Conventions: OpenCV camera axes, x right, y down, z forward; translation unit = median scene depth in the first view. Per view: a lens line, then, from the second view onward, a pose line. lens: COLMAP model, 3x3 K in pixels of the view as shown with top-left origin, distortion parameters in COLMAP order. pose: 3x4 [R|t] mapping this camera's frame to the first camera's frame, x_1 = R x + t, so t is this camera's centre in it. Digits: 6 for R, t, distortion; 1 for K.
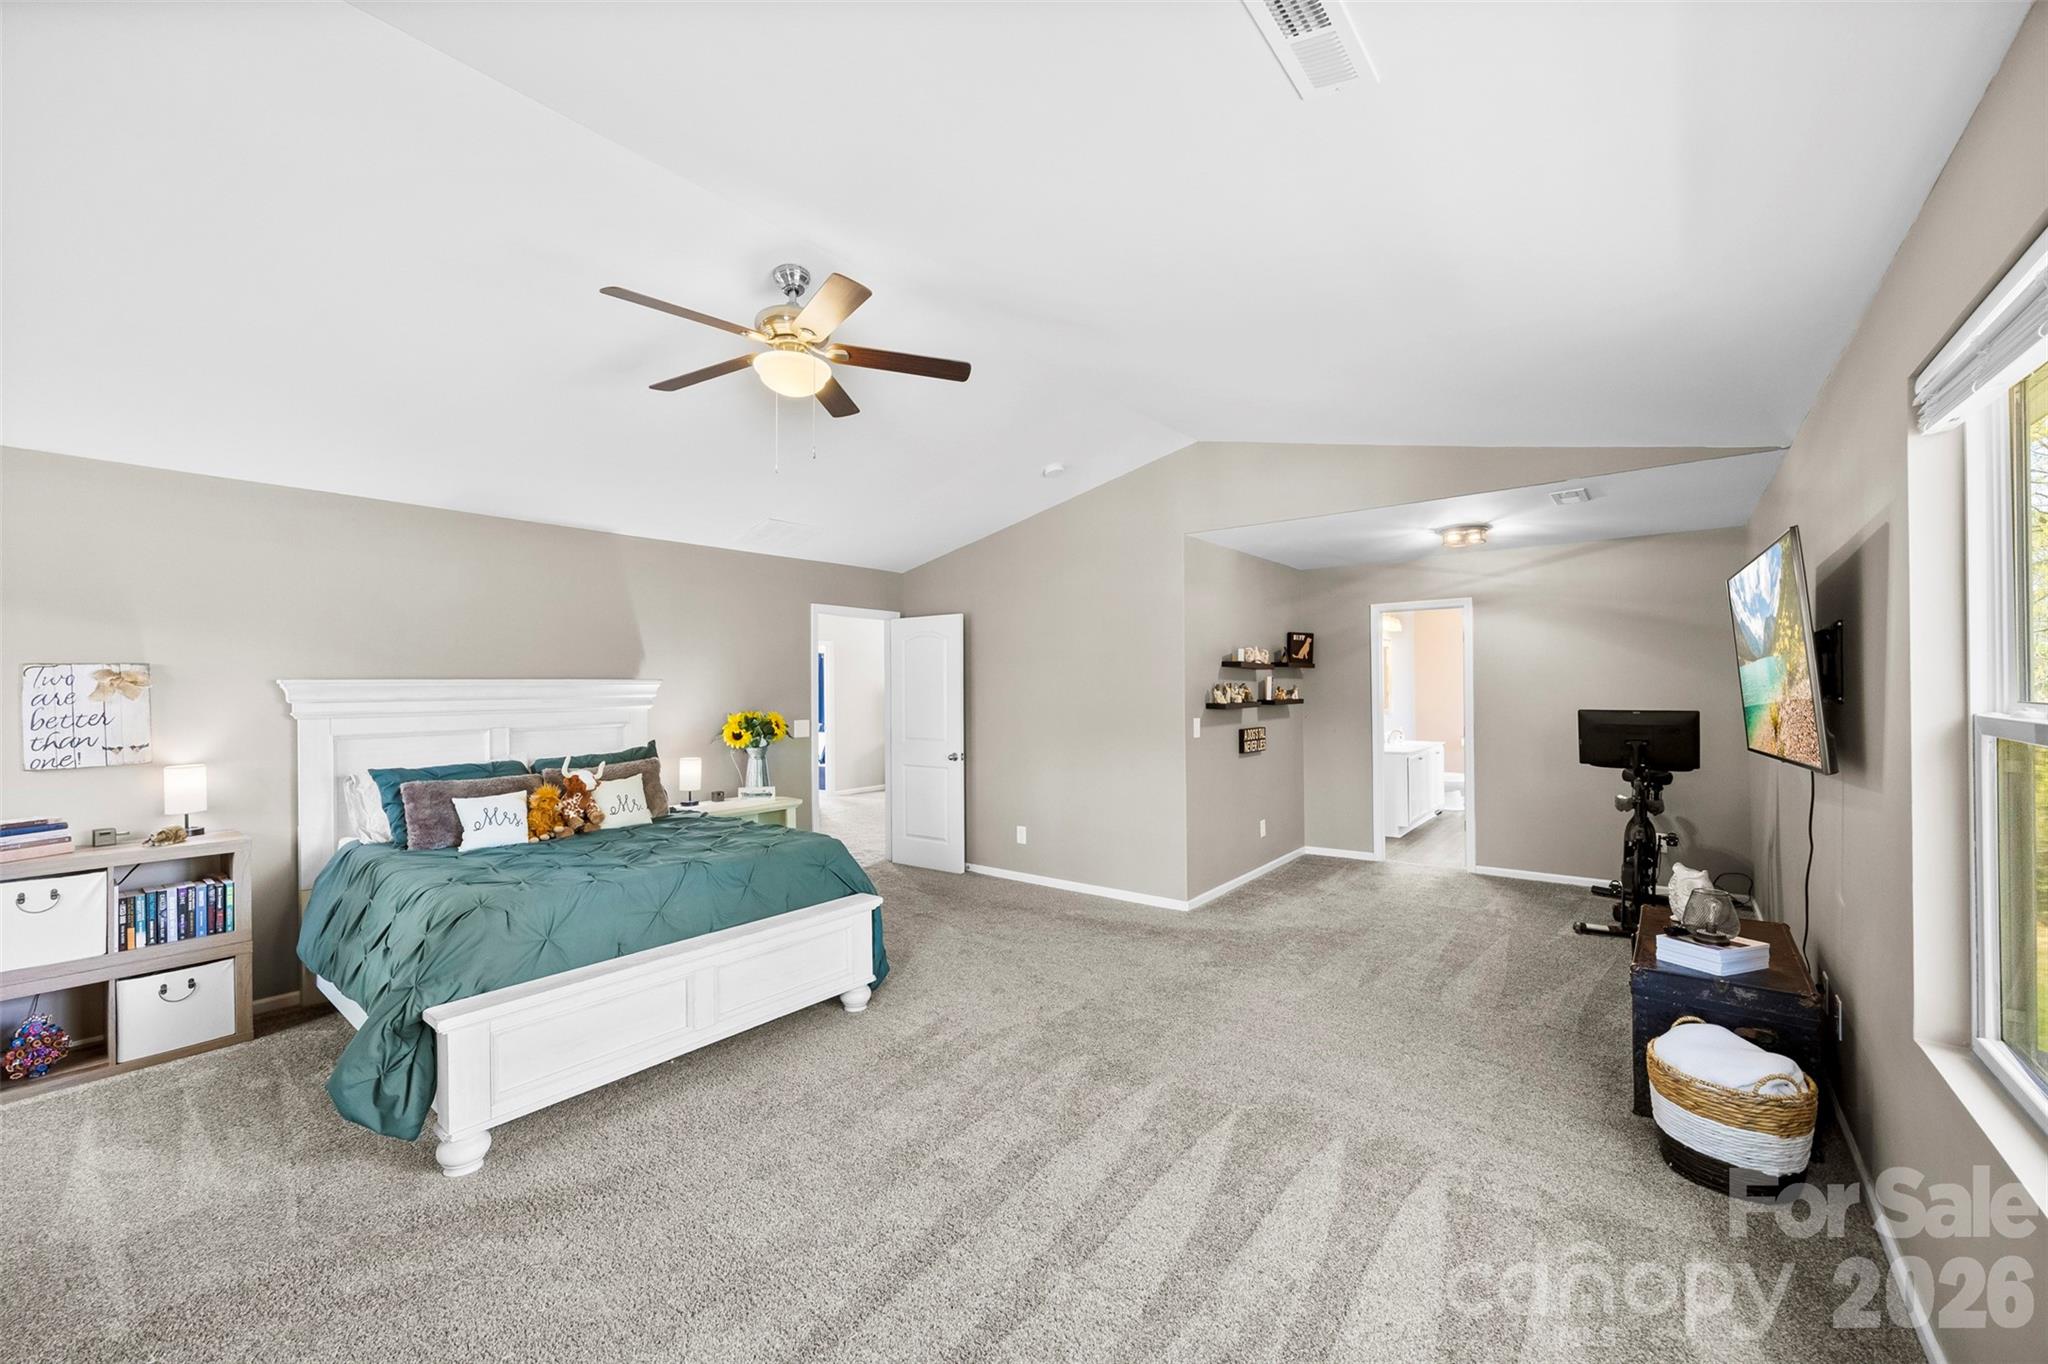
lens RADIAL K [[795.4, 0, 1038.6], [0, 795.4, 687.8], [0, 0, 1]] dist [0.004228, 0.000437]
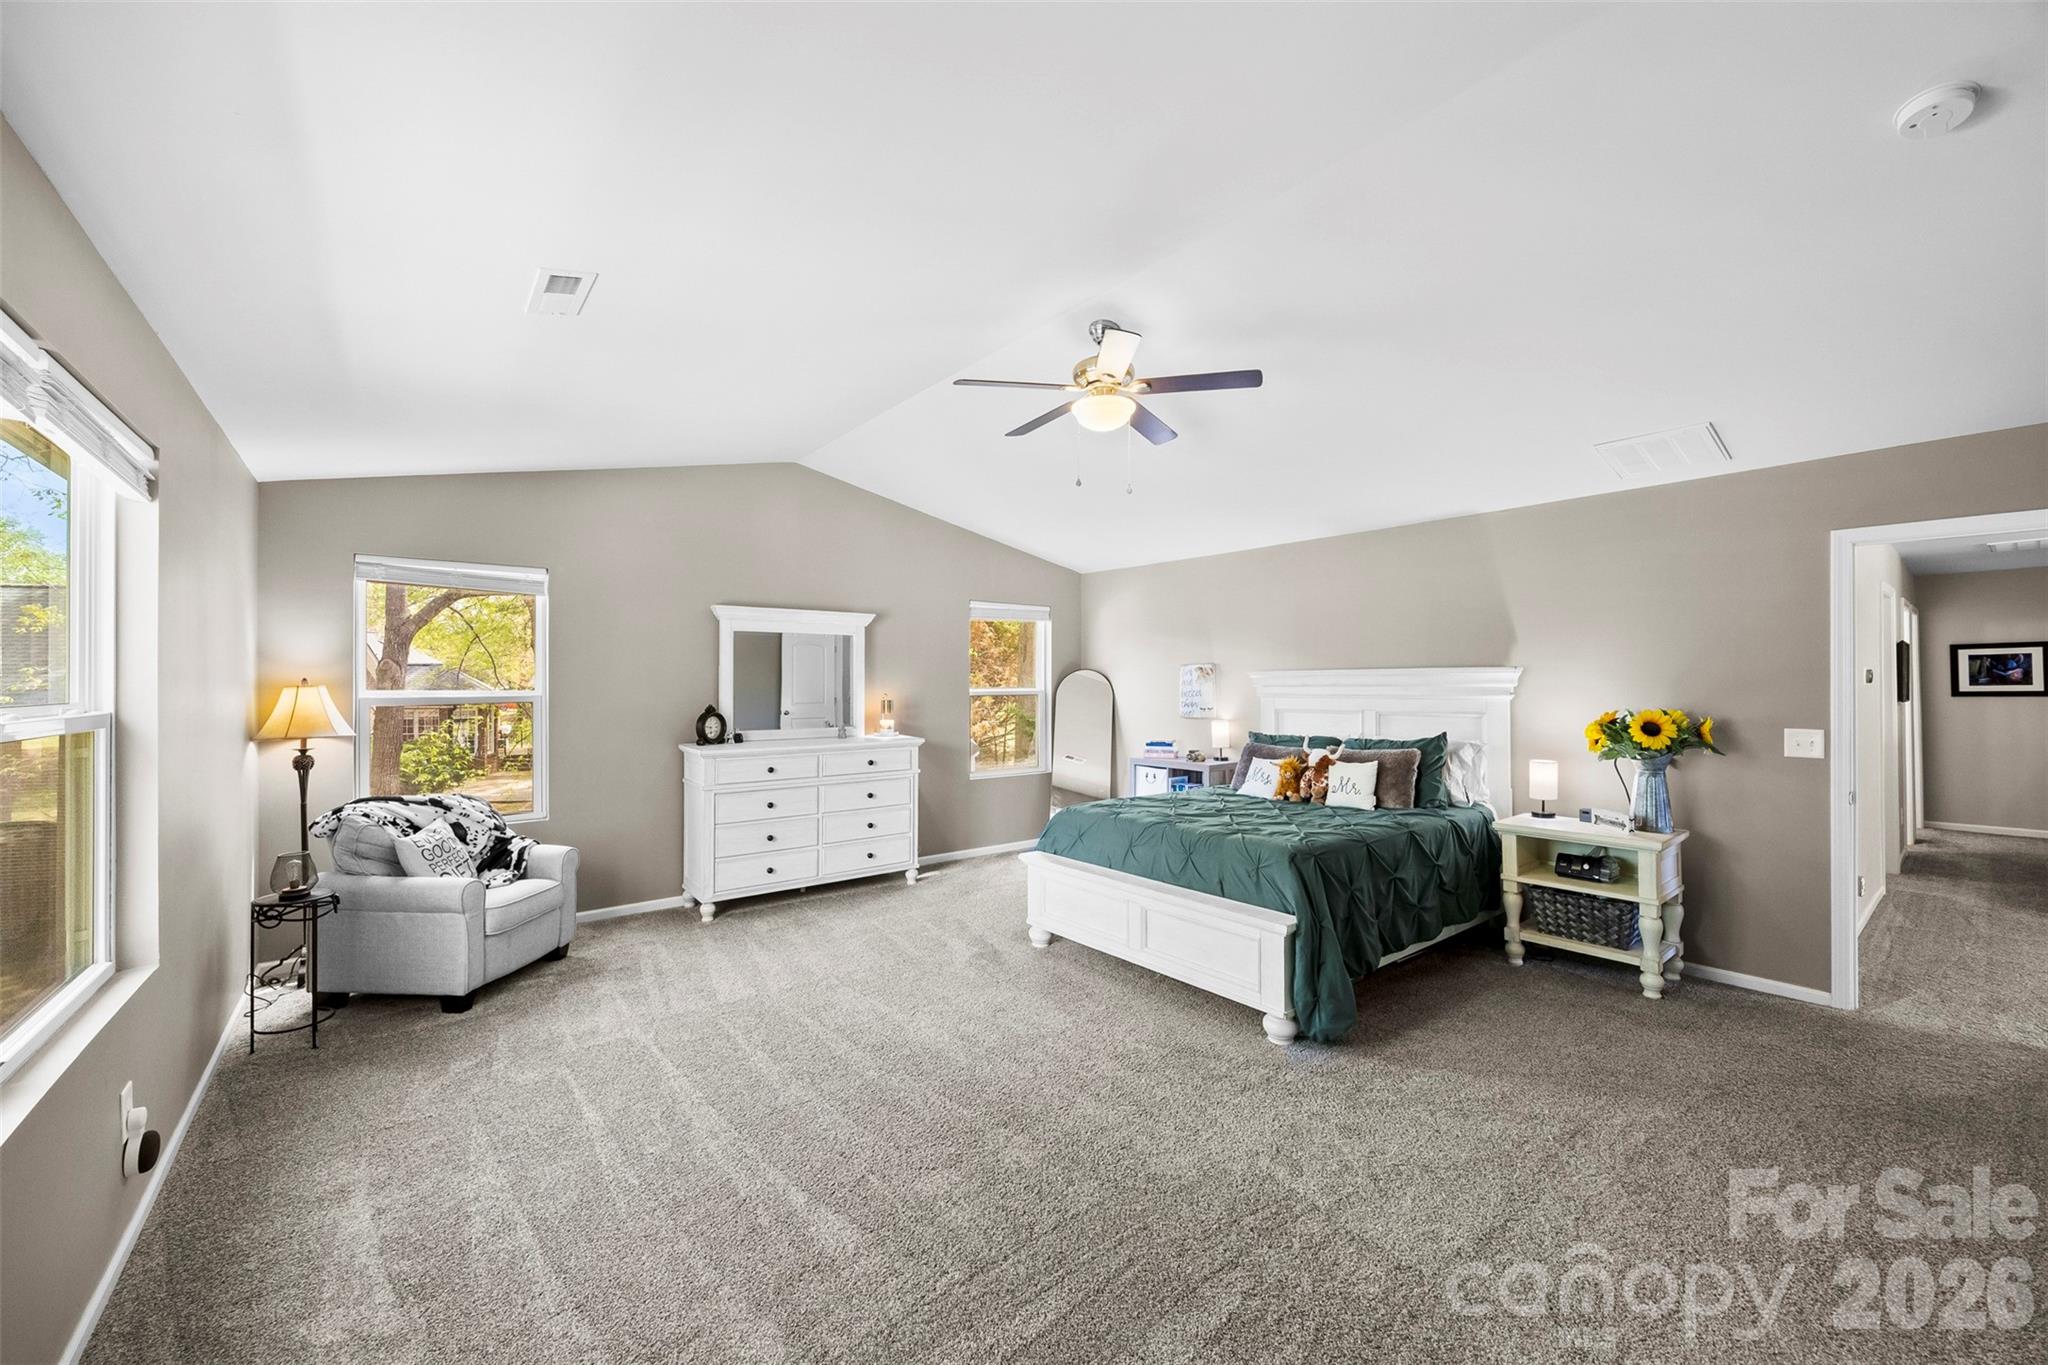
lens RADIAL K [[795.4, 0, 1029.5], [0, 795.4, 685.1], [0, 0, 1]] dist [0.004228, 0.000437]
pose [[-0.234747, 0.016449, -0.971917, 0.652881], [0.009522, 0.999848, 0.014622, -0.010195], [0.972010, -0.005823, -0.234868, 0.877137]]
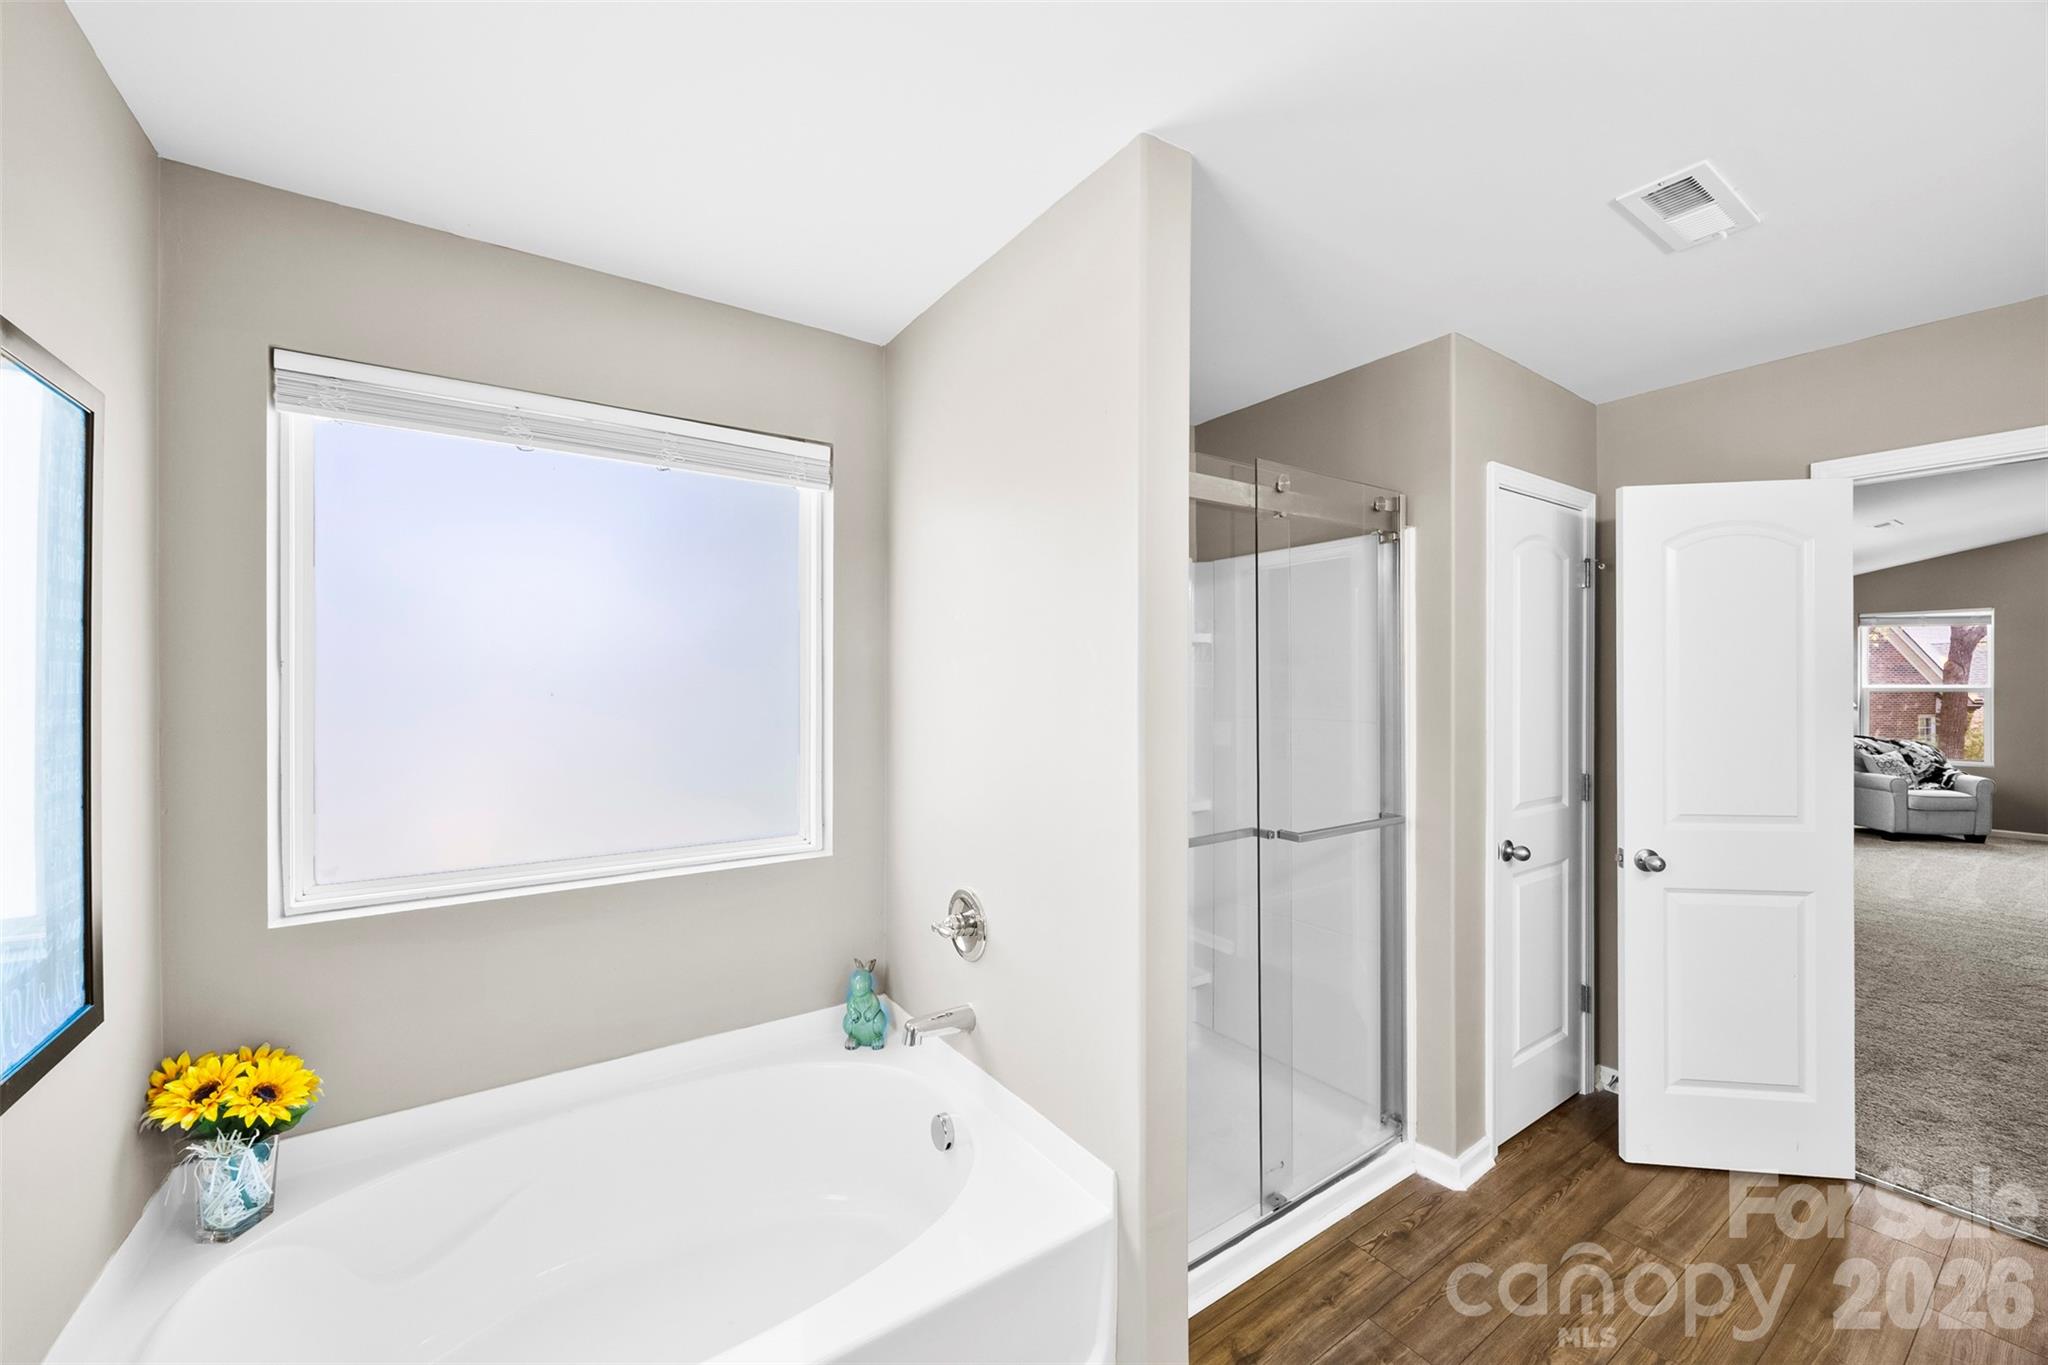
lens RADIAL K [[795.4, 0, 1020.7], [0, 795.4, 679.0], [0, 0, 1]] dist [0.004228, 0.000437]
pose [[-0.953346, 0.015170, 0.301498, 1.248624], [0.010917, 0.999816, -0.015785, -0.000390], [-0.301682, -0.011757, -0.953336, 2.317185]]
